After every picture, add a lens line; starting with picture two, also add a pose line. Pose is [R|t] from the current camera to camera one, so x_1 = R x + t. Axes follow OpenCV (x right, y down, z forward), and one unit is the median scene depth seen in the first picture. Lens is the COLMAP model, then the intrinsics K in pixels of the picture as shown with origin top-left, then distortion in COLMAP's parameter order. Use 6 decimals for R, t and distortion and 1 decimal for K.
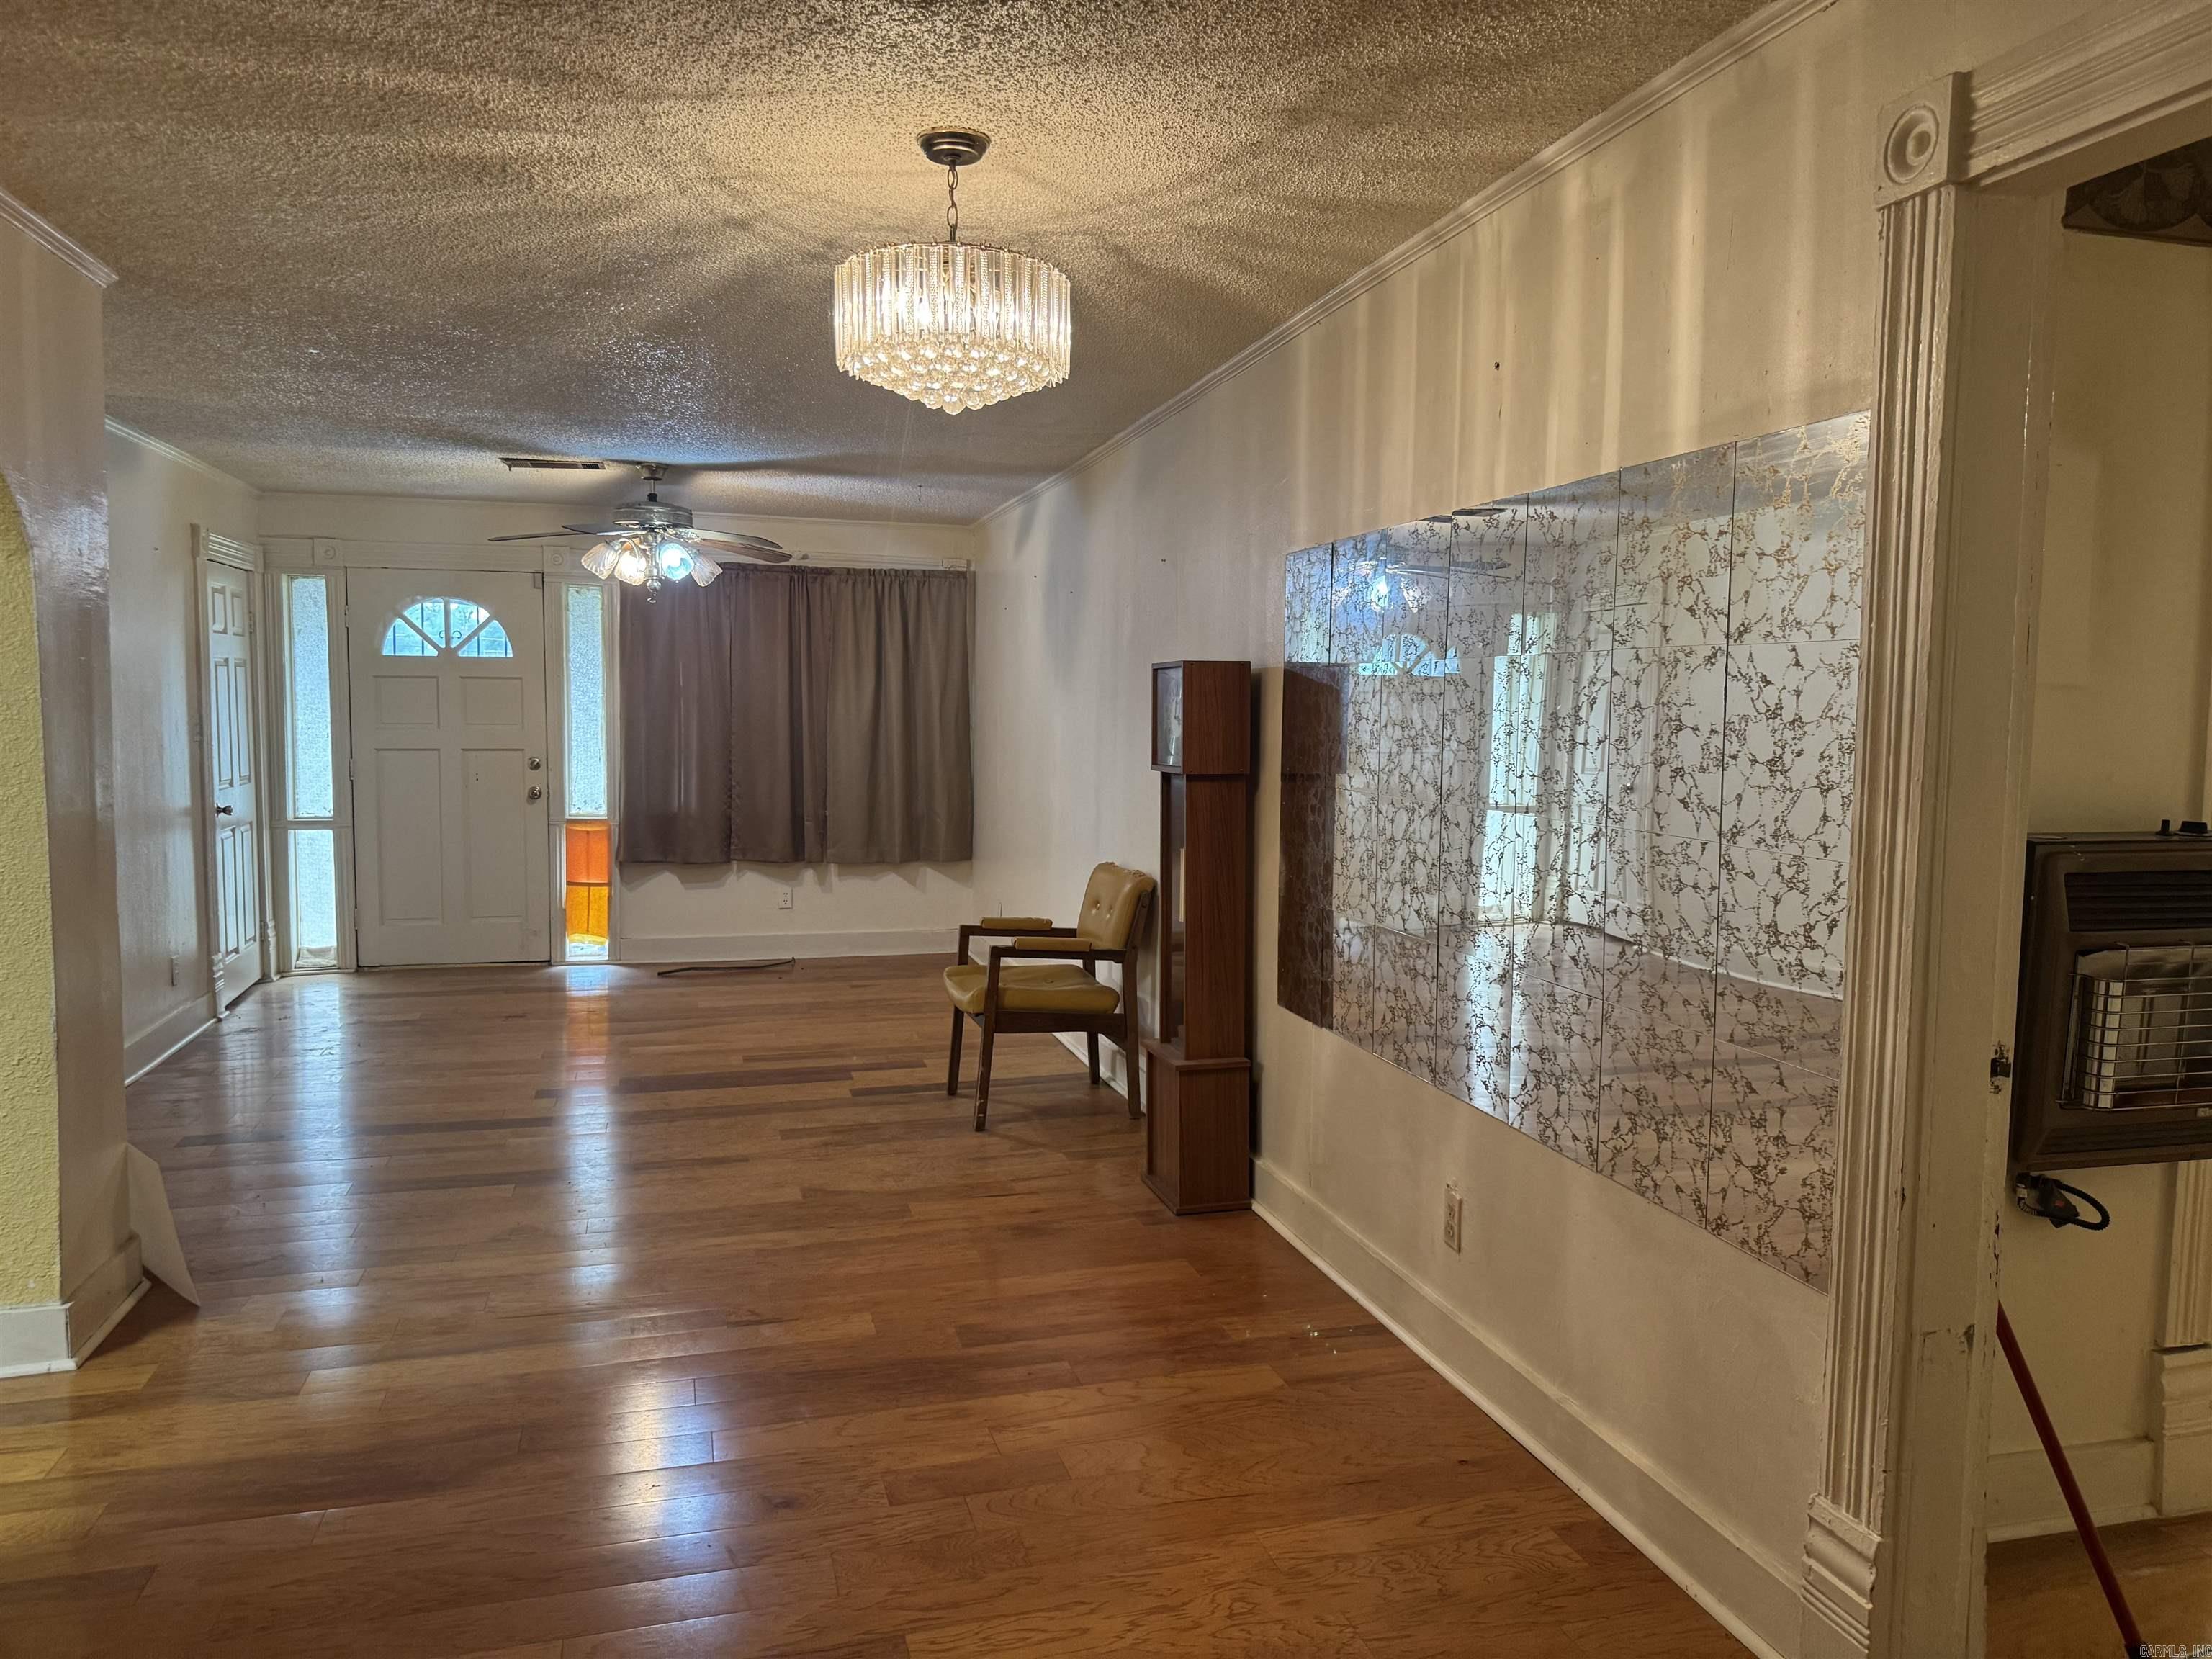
lens RADIAL K [[1569.3, 0, 1115.0], [0, 1569.3, 826.8], [0, 0, 1]] dist [0.058556, -0.078294]
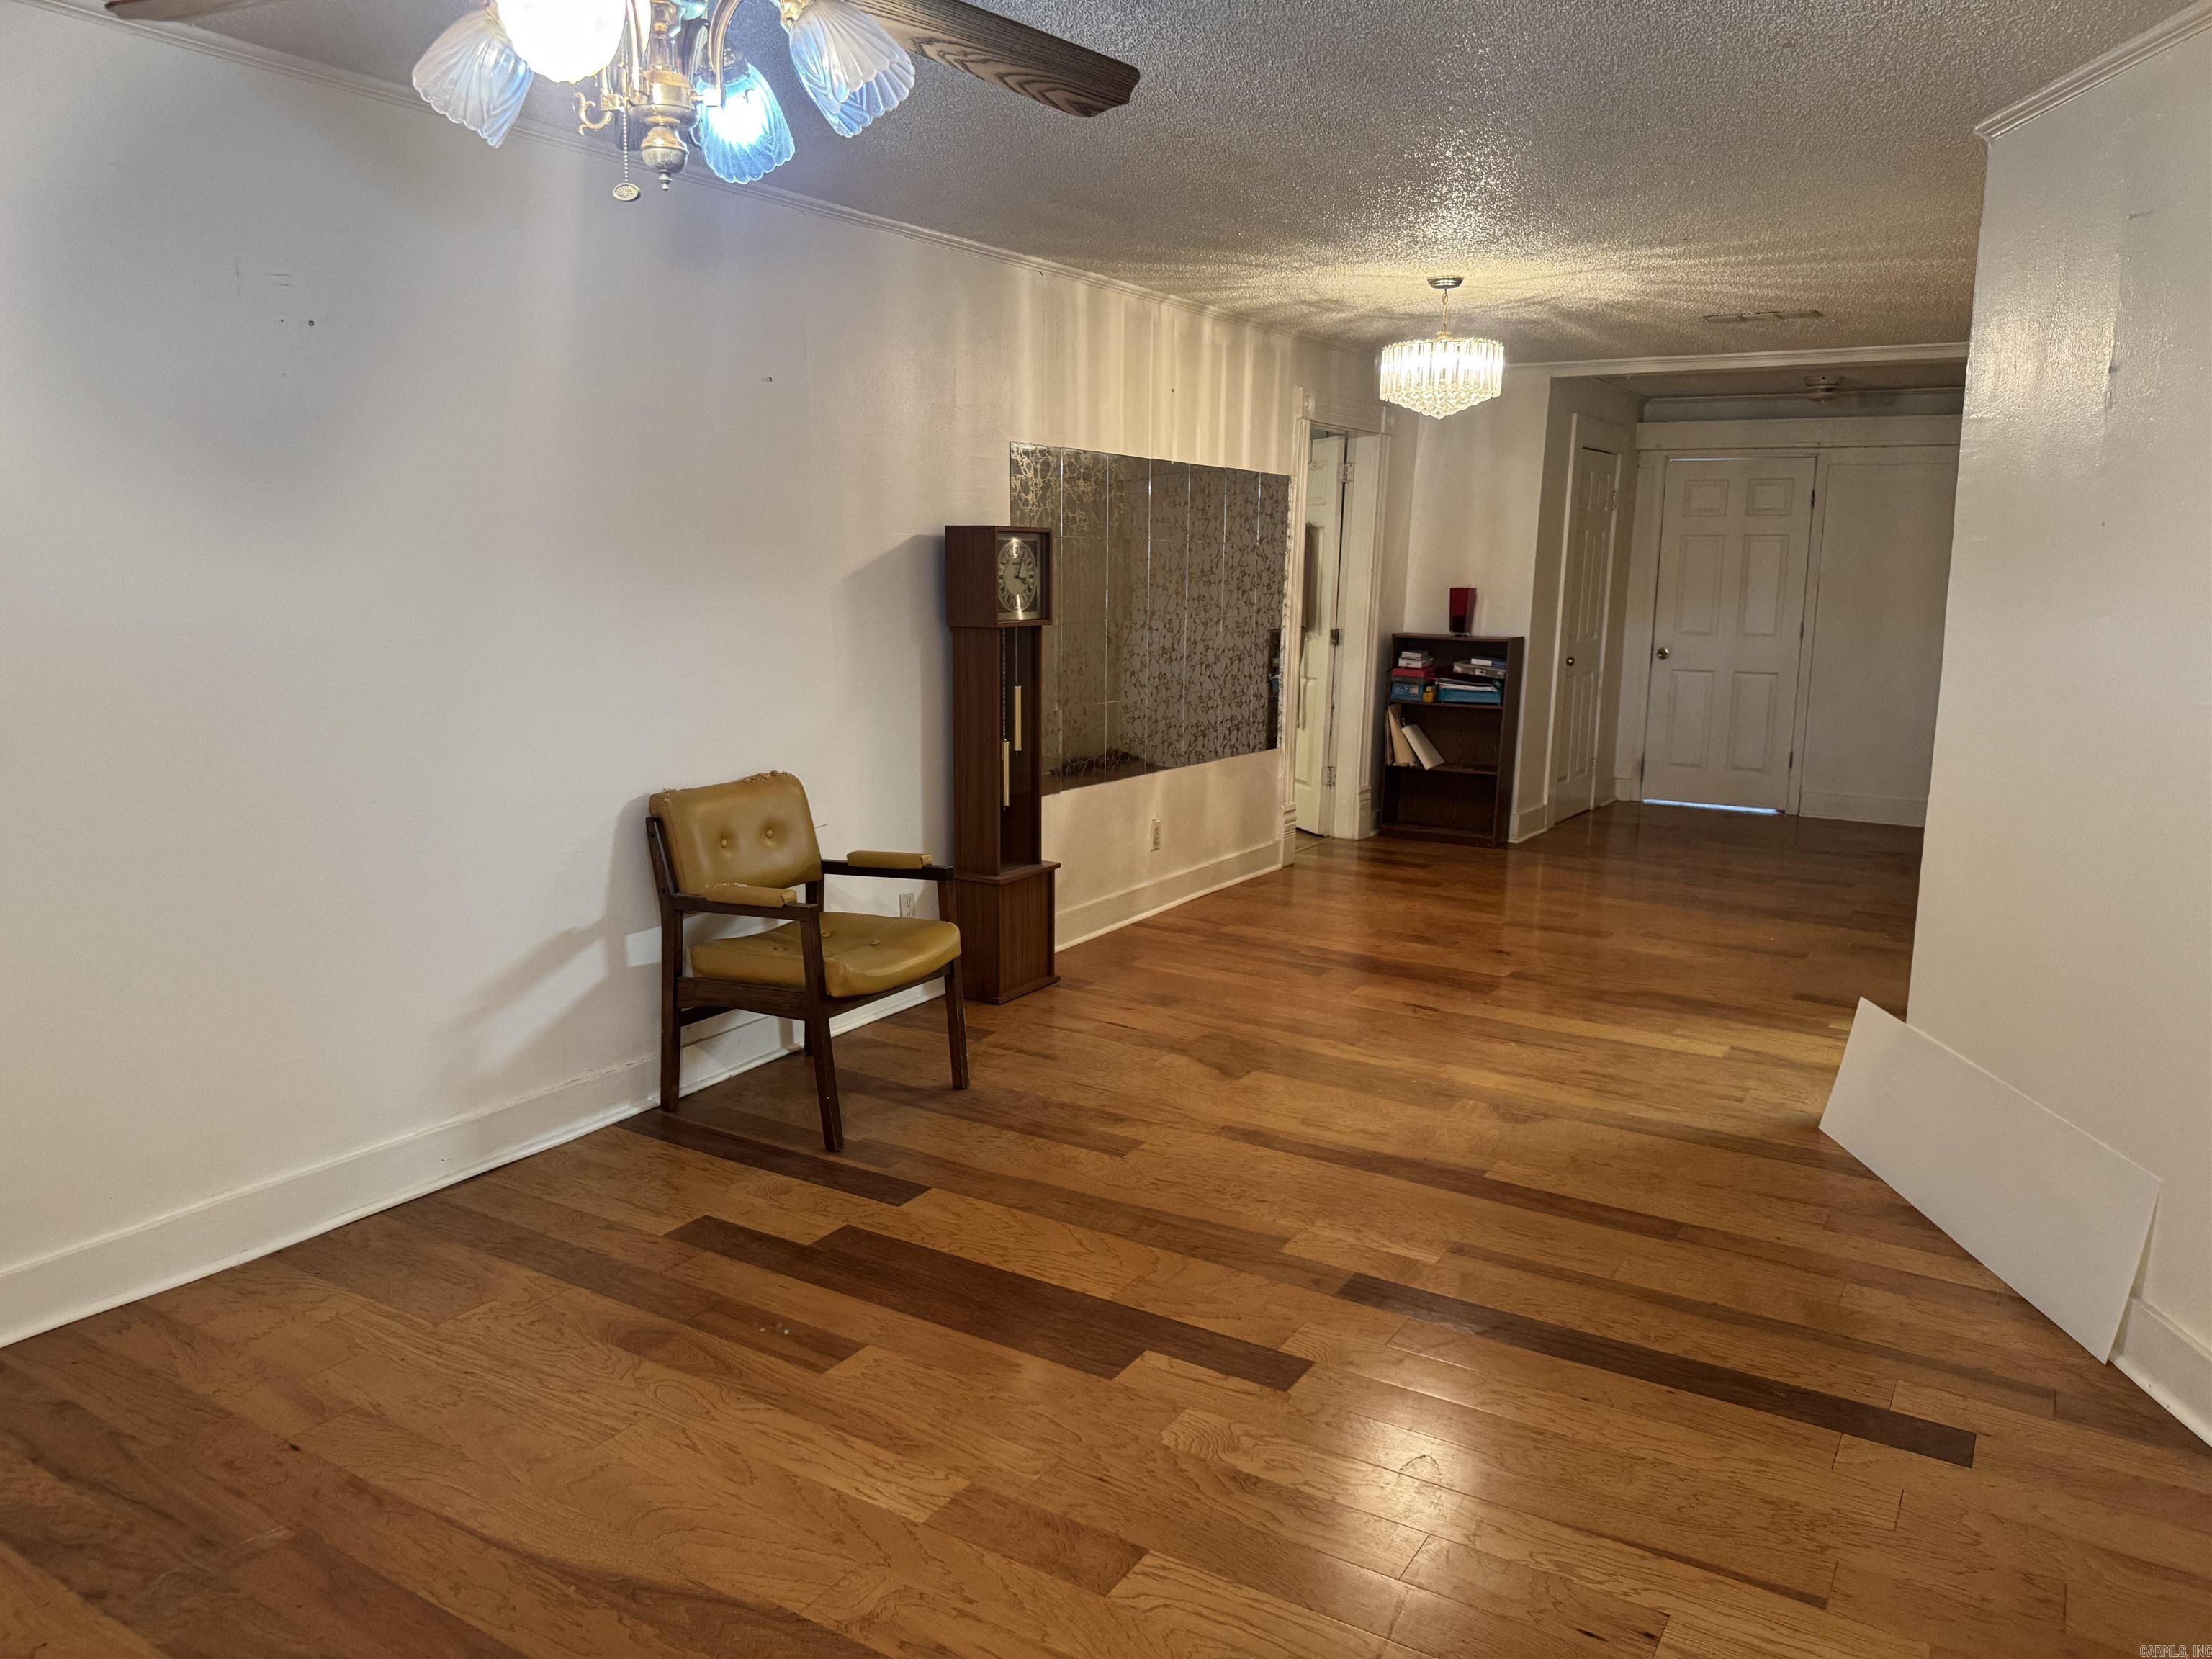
lens RADIAL K [[1562.9, 0, 1136.9], [0, 1562.9, 830.1], [0, 0, 1]] dist [0.149487, -0.000430]
pose [[-0.691985, -0.137850, 0.708628, -1.254045], [0.037732, 0.973352, 0.226192, -0.213736], [-0.720925, 0.183260, -0.668344, 2.546911]]
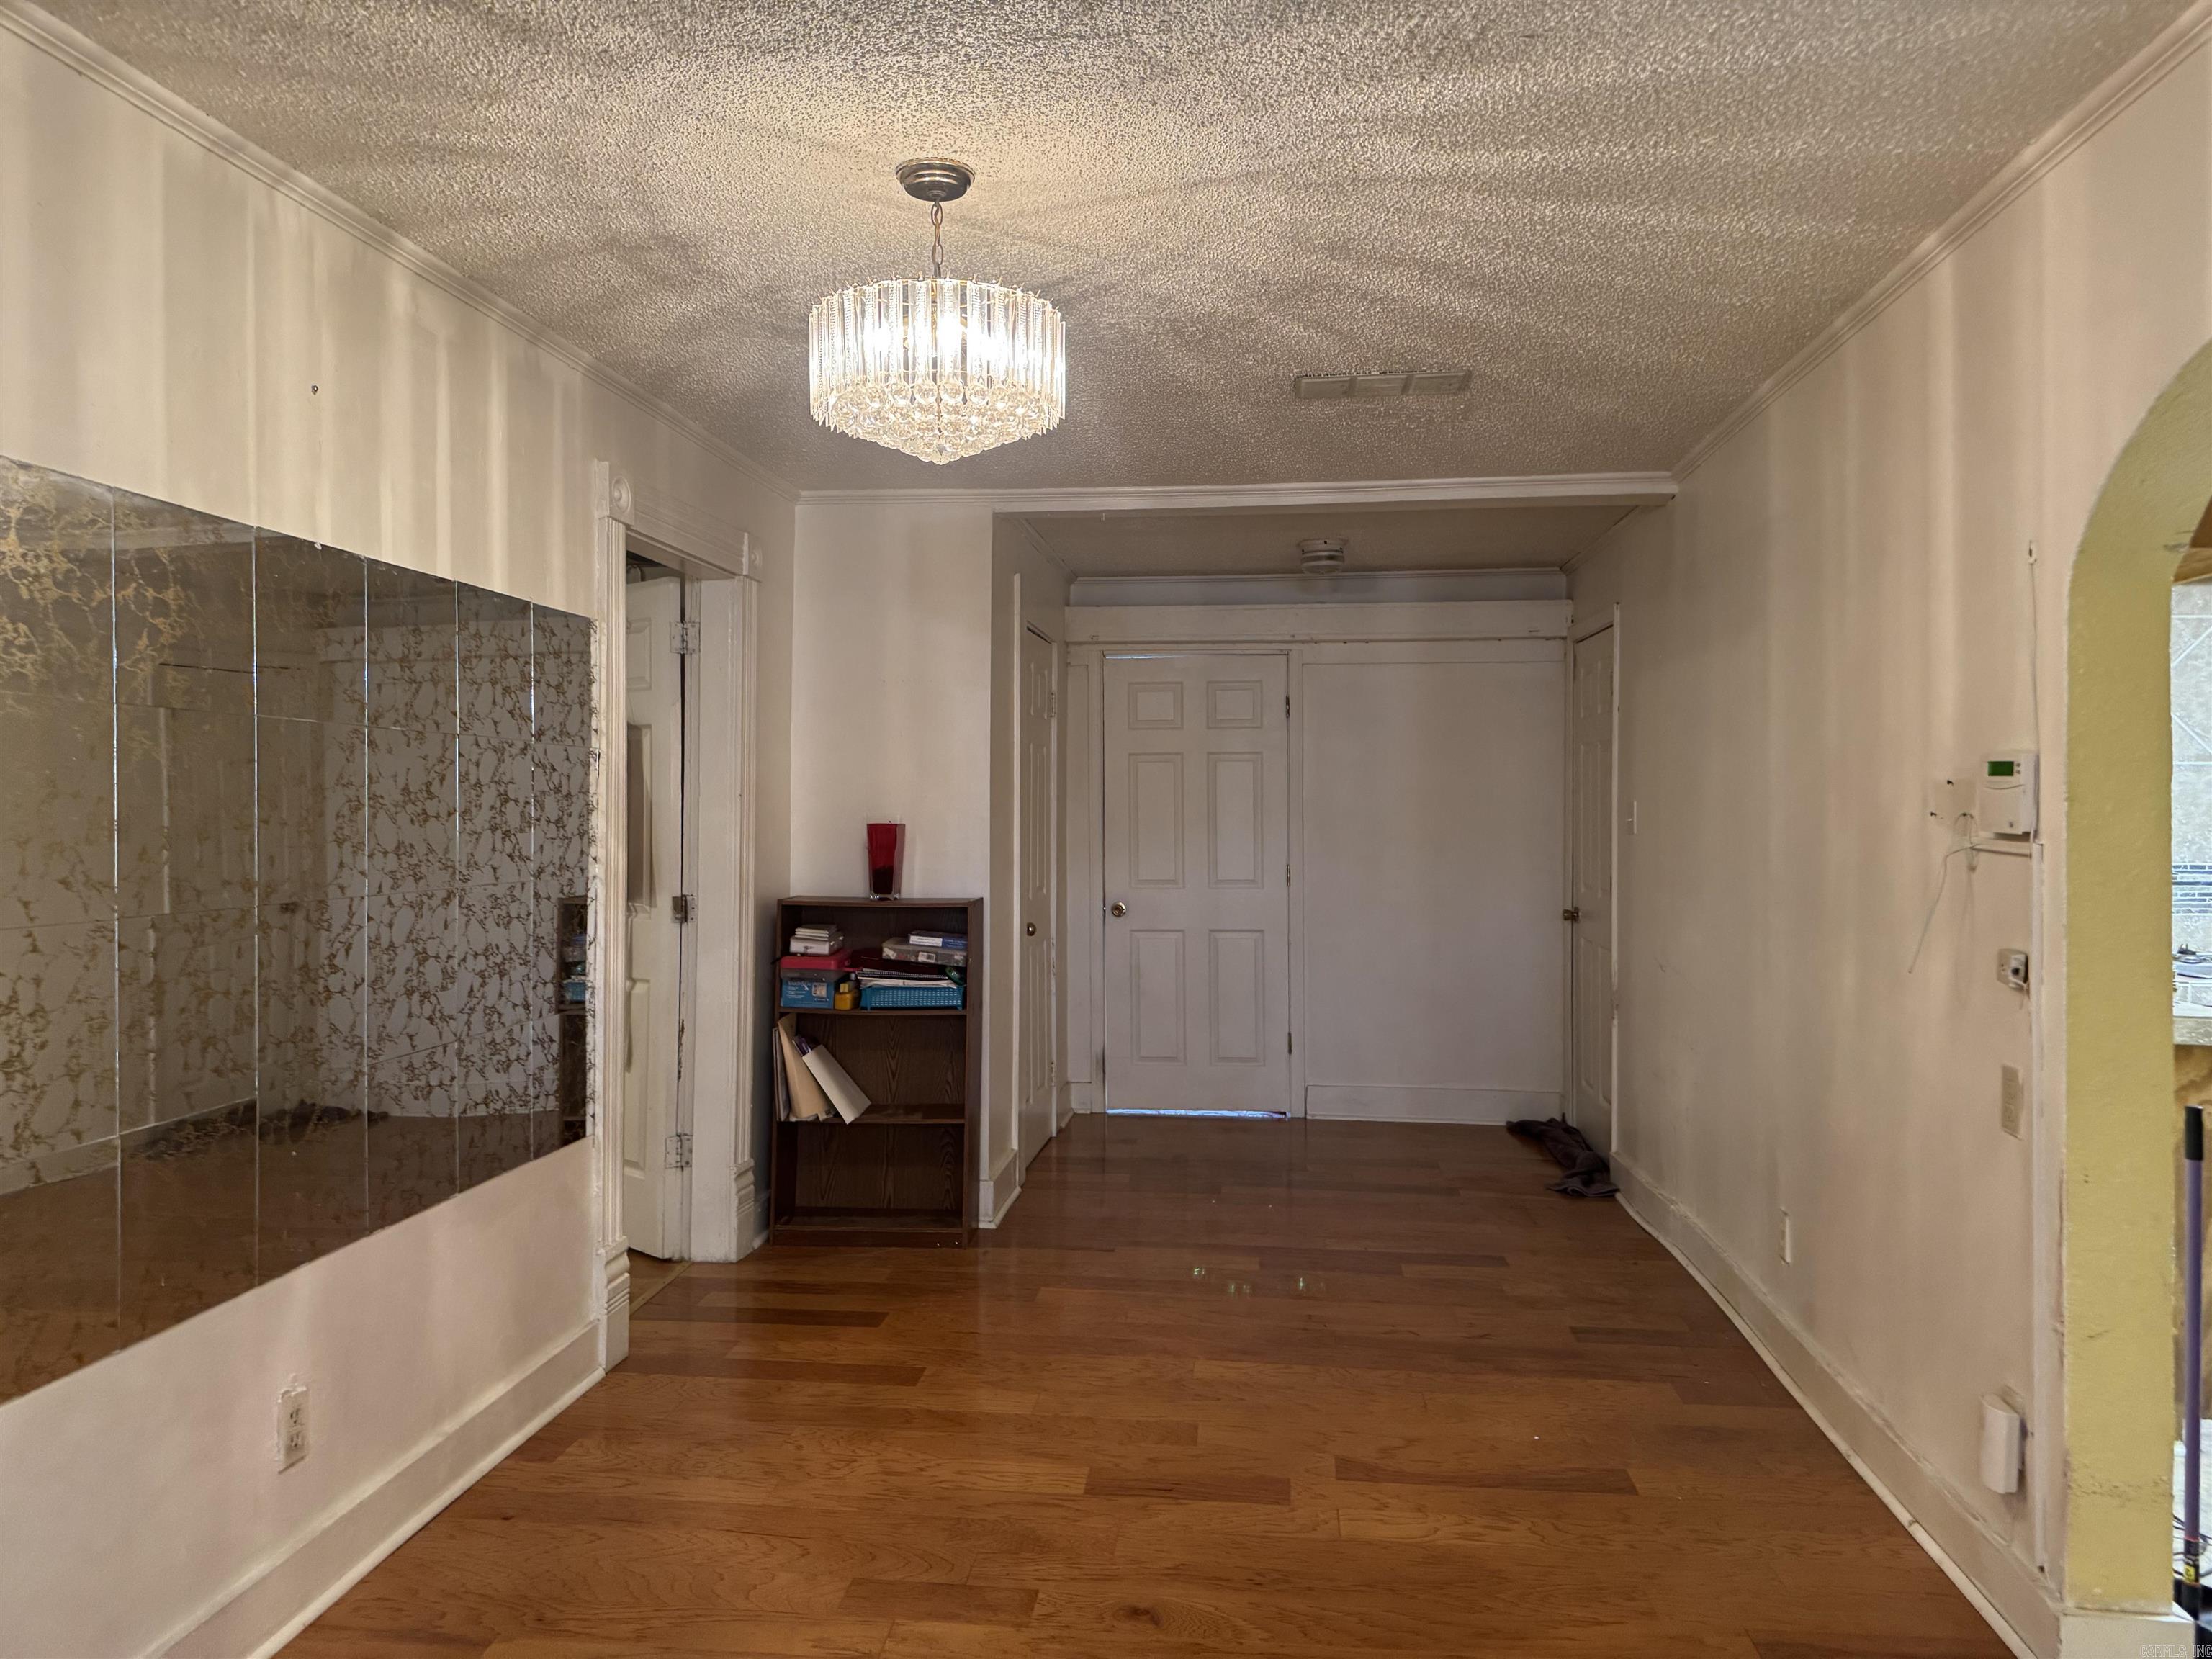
lens RADIAL K [[1569.3, 0, 1115.0], [0, 1569.3, 826.8], [0, 0, 1]] dist [0.058556, -0.078294]
pose [[-0.930689, -0.010572, 0.365659, -0.503787], [0.023464, 0.995799, 0.088512, -0.122822], [-0.365059, 0.090957, -0.926530, 1.721388]]
